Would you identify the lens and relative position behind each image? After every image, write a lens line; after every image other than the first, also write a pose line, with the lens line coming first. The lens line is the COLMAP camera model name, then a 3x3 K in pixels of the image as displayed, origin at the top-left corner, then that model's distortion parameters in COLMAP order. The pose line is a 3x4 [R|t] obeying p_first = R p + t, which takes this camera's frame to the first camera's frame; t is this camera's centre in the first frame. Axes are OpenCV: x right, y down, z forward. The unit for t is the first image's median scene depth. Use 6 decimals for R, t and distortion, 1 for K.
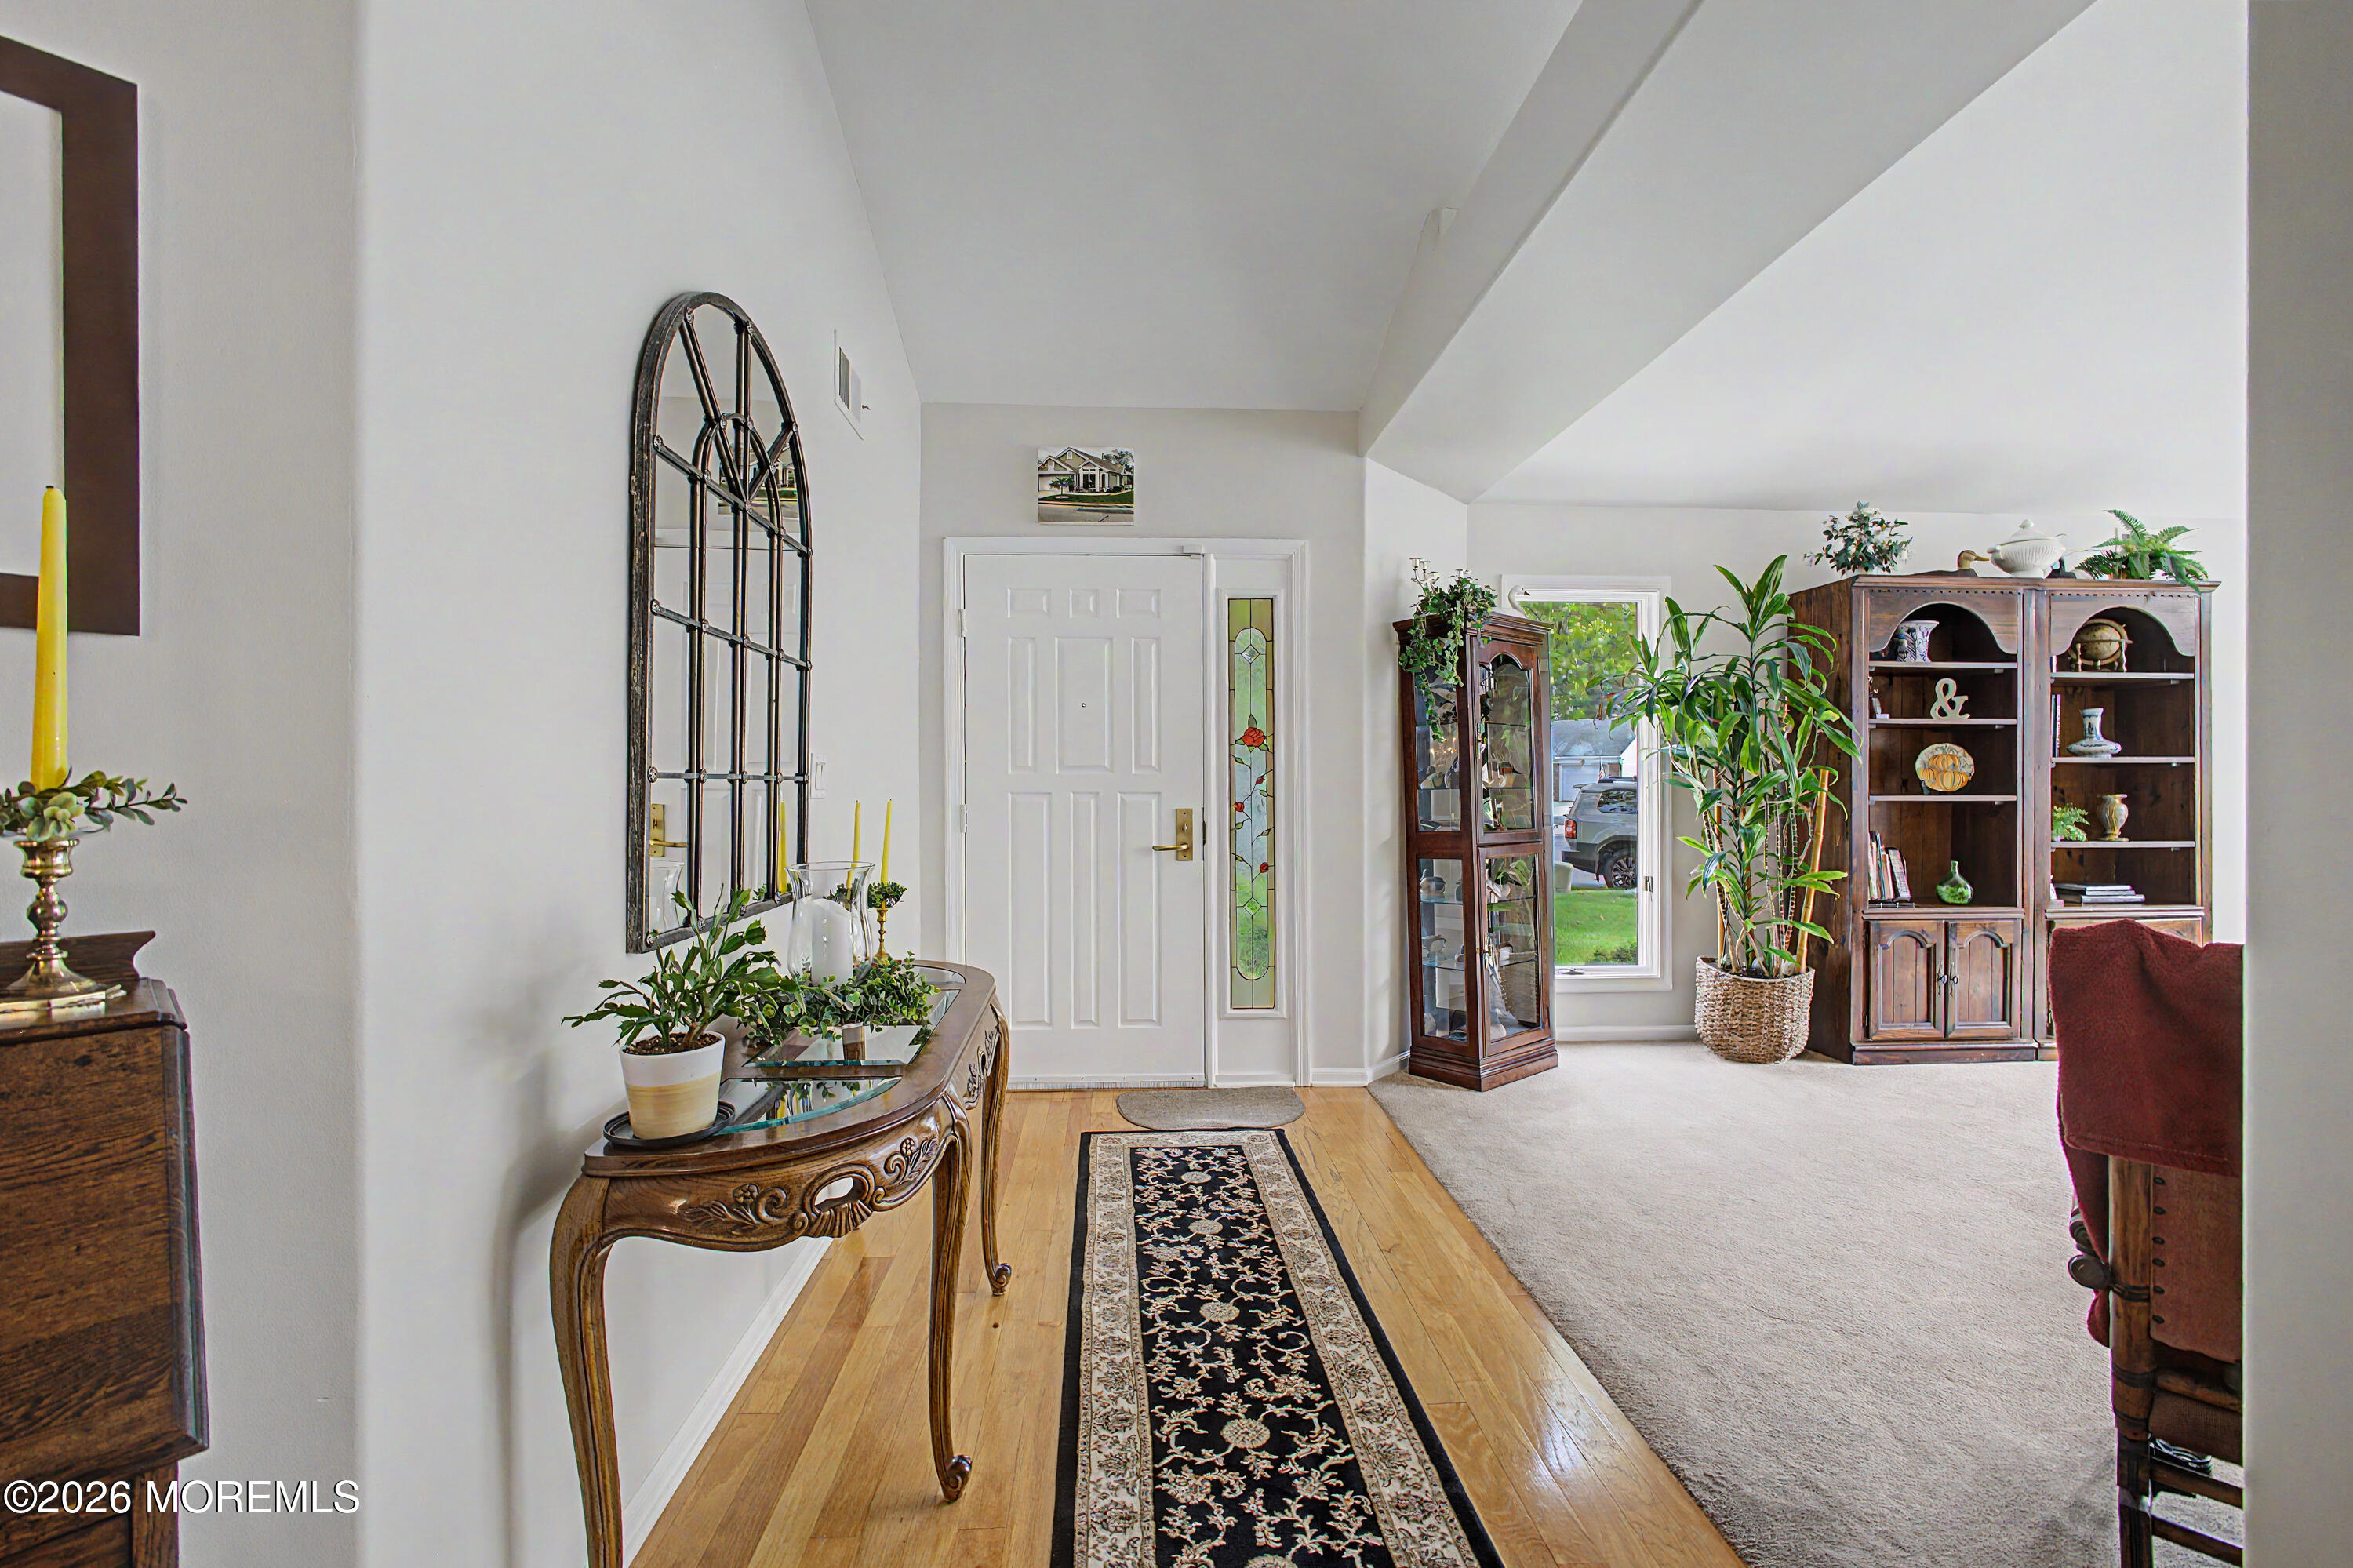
lens RADIAL K [[1011.2, 0, 1199.1], [0, 1011.2, 779.1], [0, 0, 1]] dist [-0.014129, 0.004848]
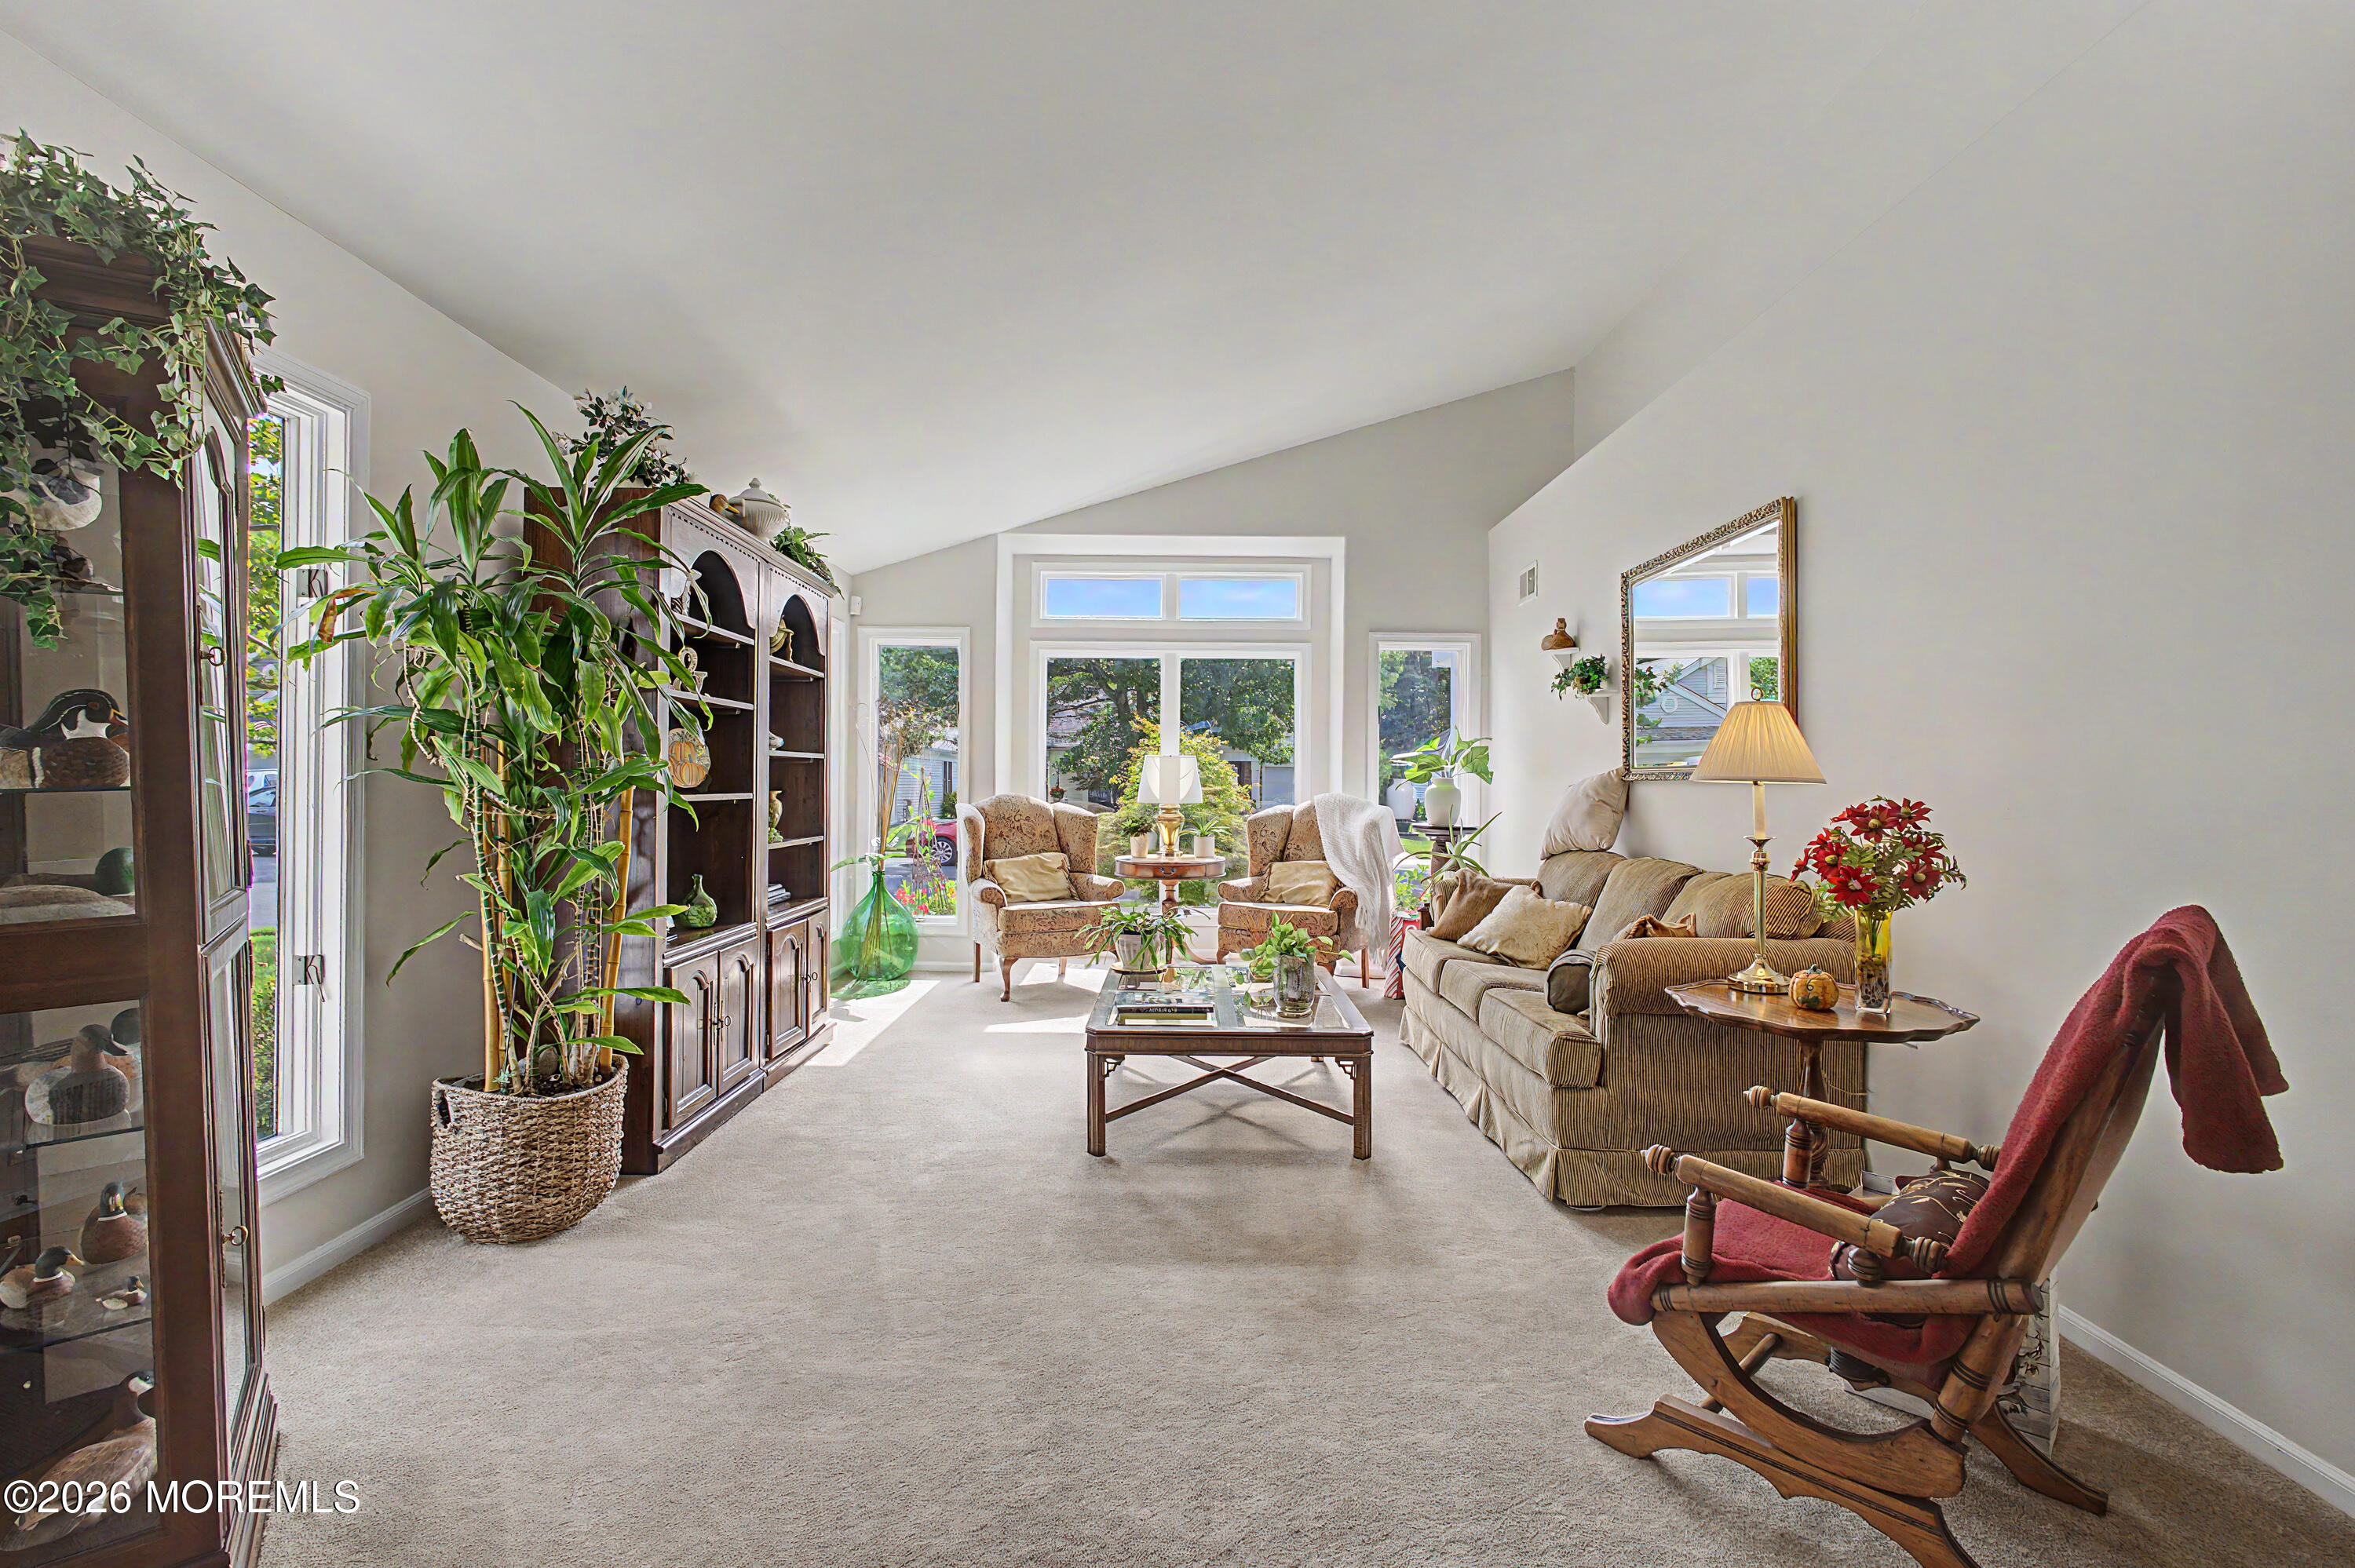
lens RADIAL K [[1046.3, 0, 1159.0], [0, 1046.3, 781.4], [0, 0, 1]] dist [-0.008495, 0.000463]
pose [[0.081773, 0.000010, 0.996651, -0.054760], [-0.009726, 0.999952, 0.000788, 0.002651], [-0.996604, -0.009758, 0.081769, 0.569288]]
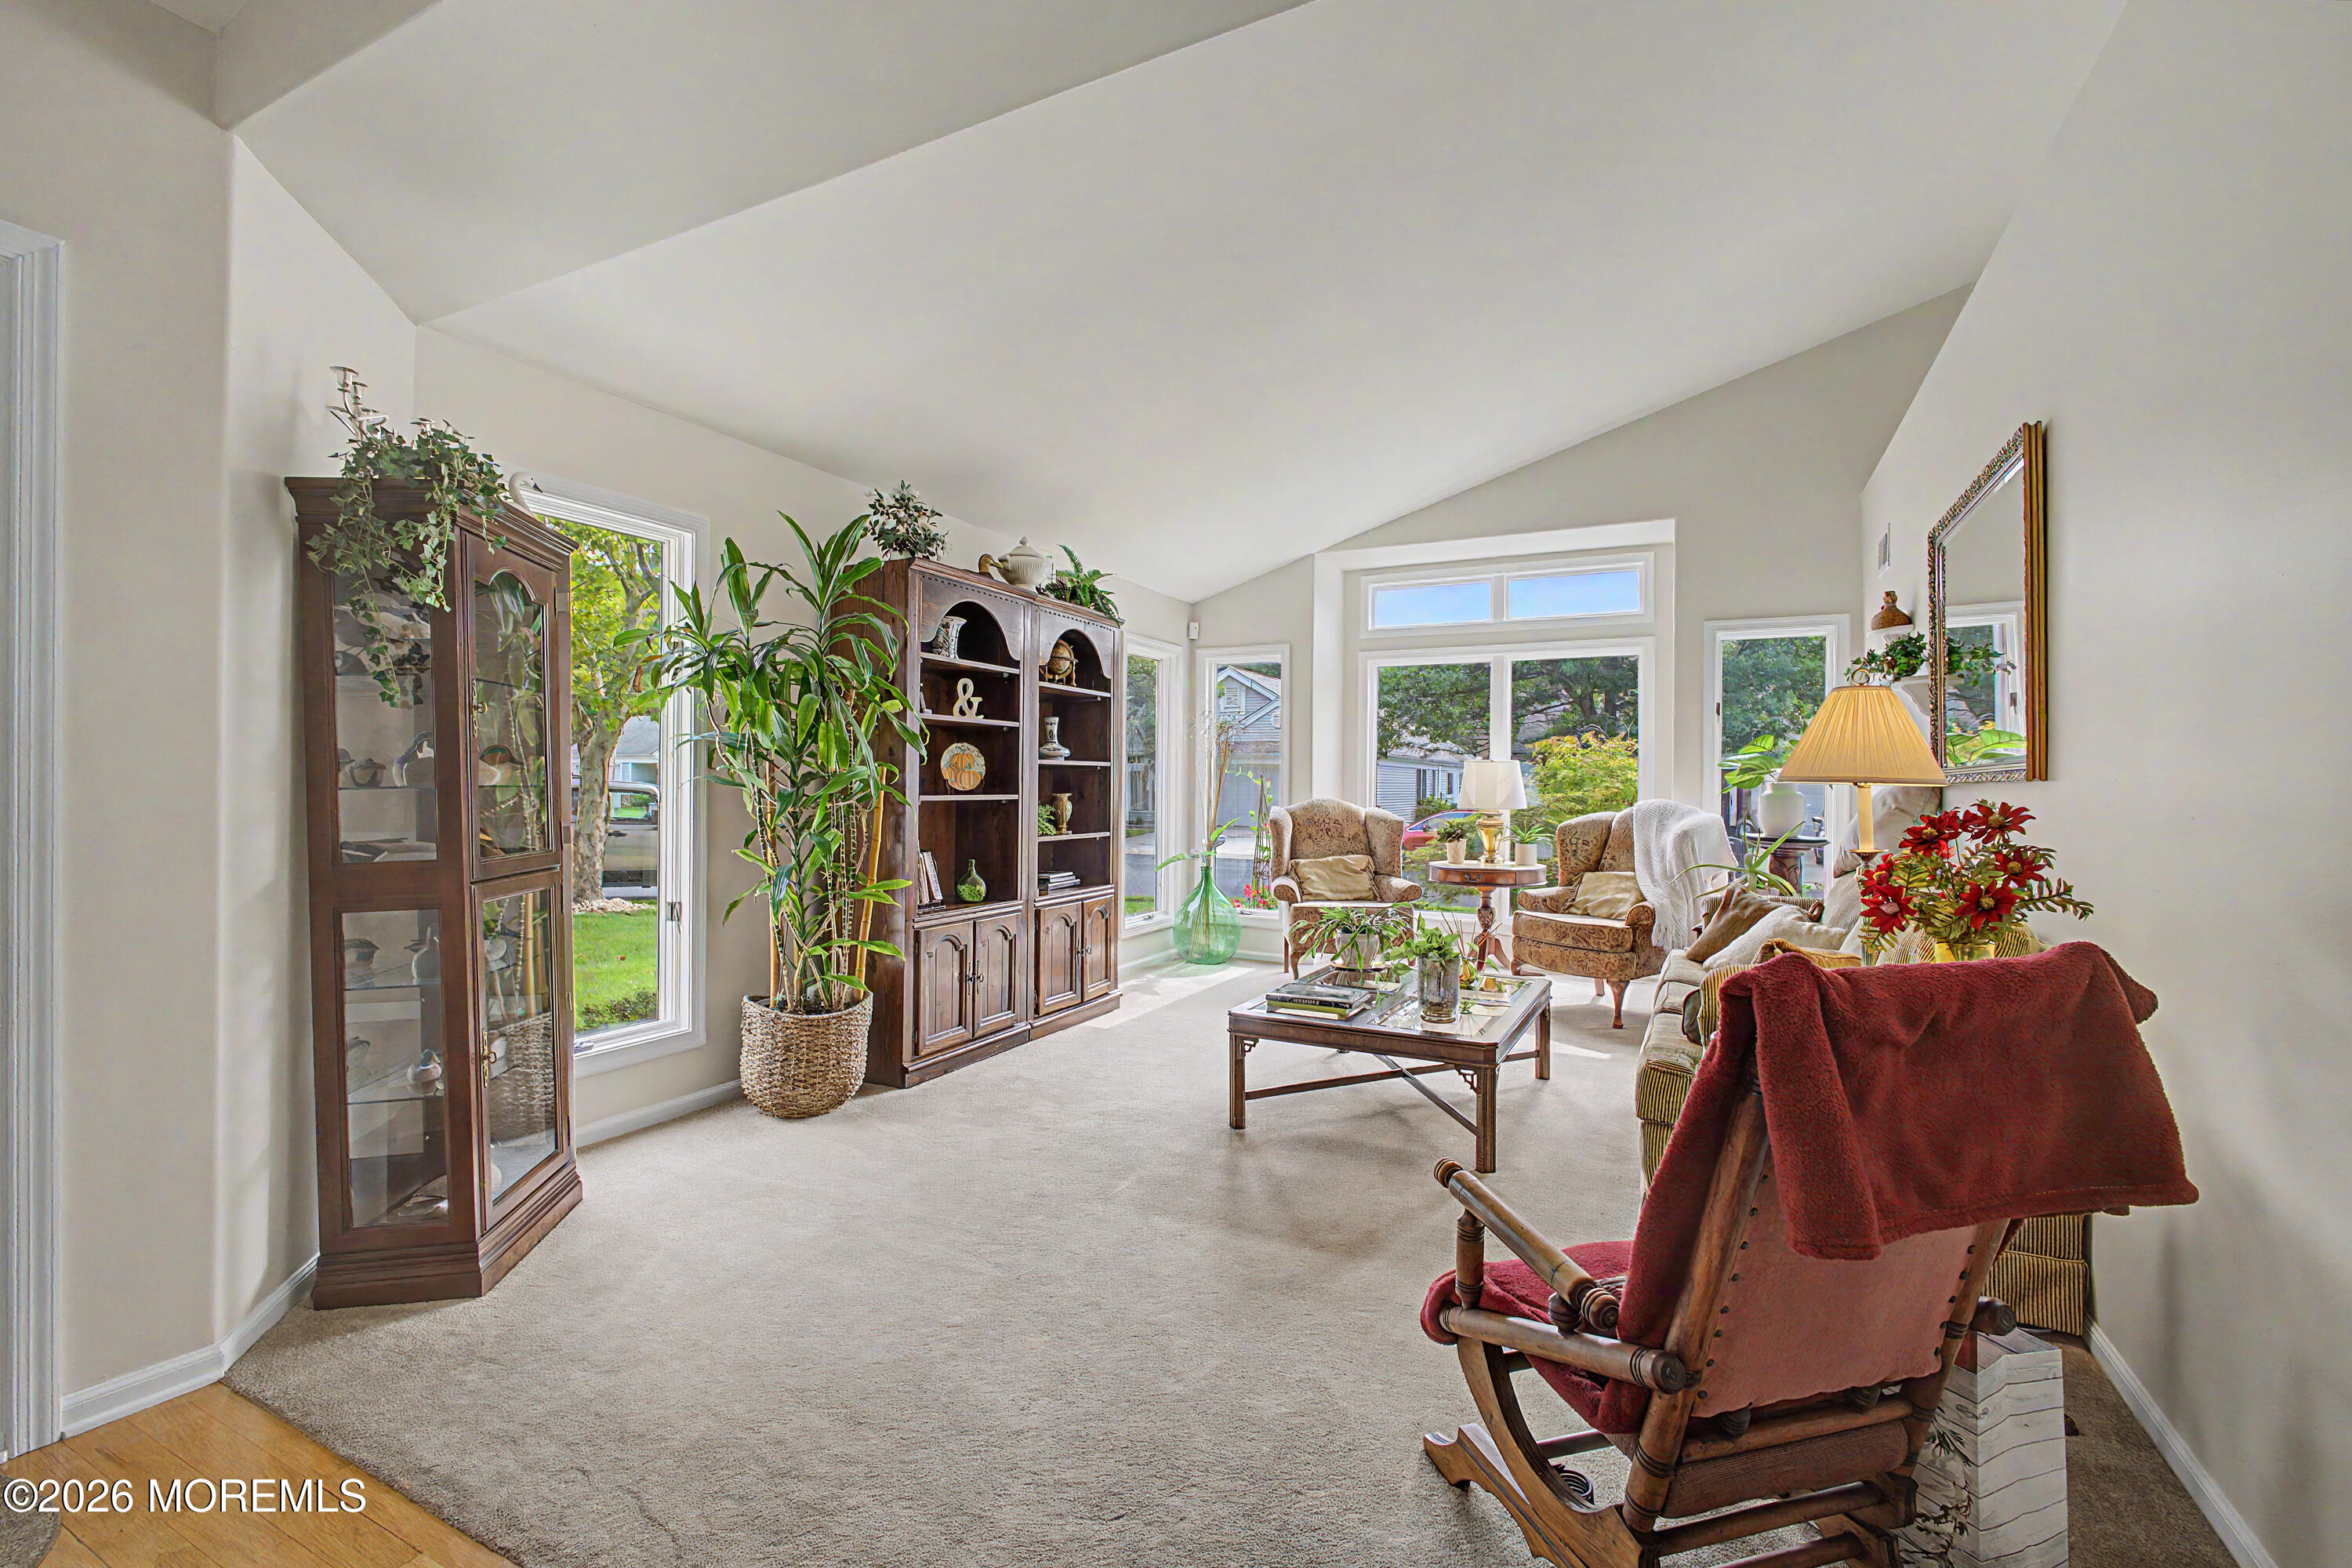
lens RADIAL K [[1010.8, 0, 1156.4], [0, 1010.8, 777.9], [0, 0, 1]] dist [-0.014129, 0.004848]
pose [[0.525269, 0.009304, 0.850885, -0.015869], [-0.009279, 0.999943, -0.005206, 0.003142], [-0.850885, -0.005160, 0.525326, 0.311640]]
